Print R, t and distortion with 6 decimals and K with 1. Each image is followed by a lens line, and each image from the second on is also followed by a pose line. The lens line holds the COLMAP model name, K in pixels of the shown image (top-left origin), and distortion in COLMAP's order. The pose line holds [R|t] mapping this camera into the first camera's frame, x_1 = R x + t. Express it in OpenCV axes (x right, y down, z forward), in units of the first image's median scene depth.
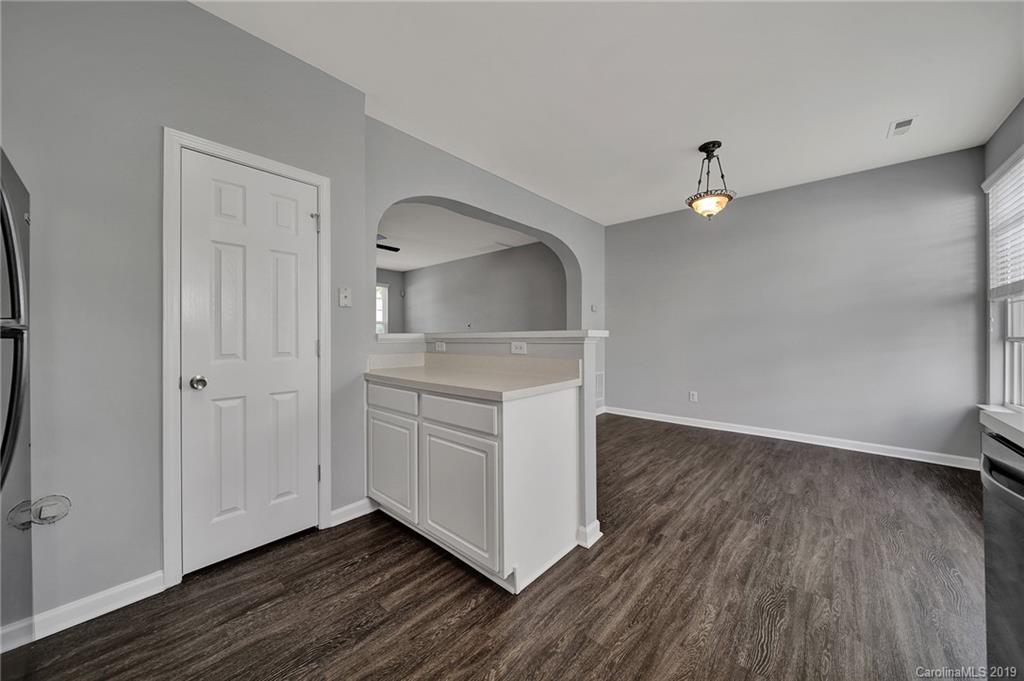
lens RADIAL K [[368.1, 0, 500.8], [0, 368.1, 334.7], [0, 0, 1]] dist [0.000170, -0.000129]
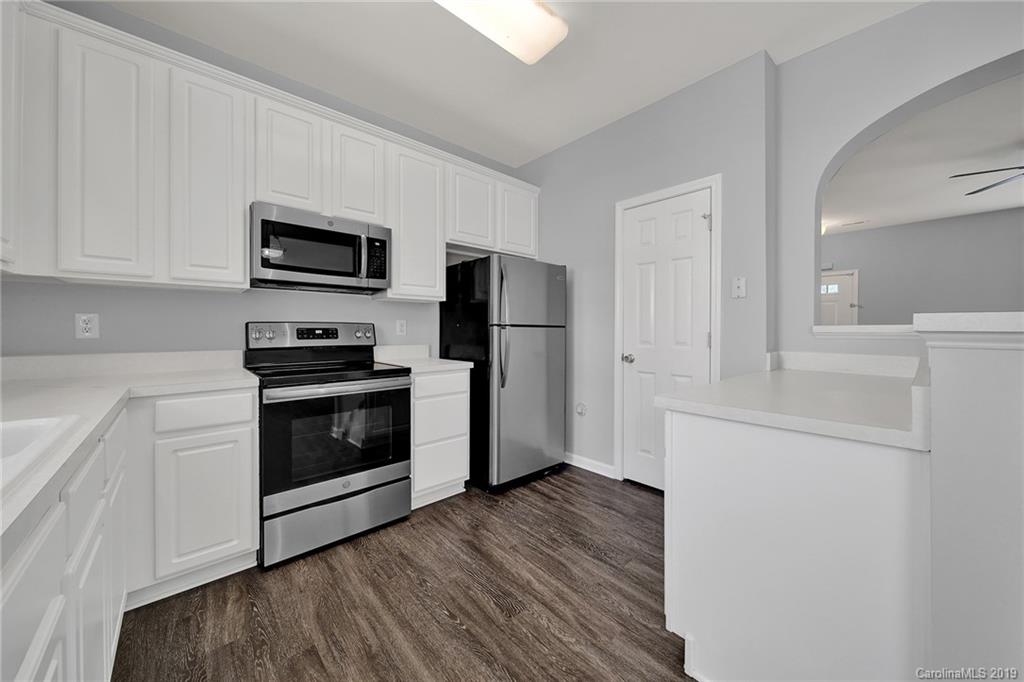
lens RADIAL K [[365.6, 0, 510.0], [0, 365.6, 330.3], [0, 0, 1]] dist [0.000448, 0.000021]
pose [[-0.110555, 0.005350, -0.993856, 0.824685], [0.000676, 0.999986, 0.005308, 0.003619], [0.993870, -0.000085, -0.110557, 0.730626]]
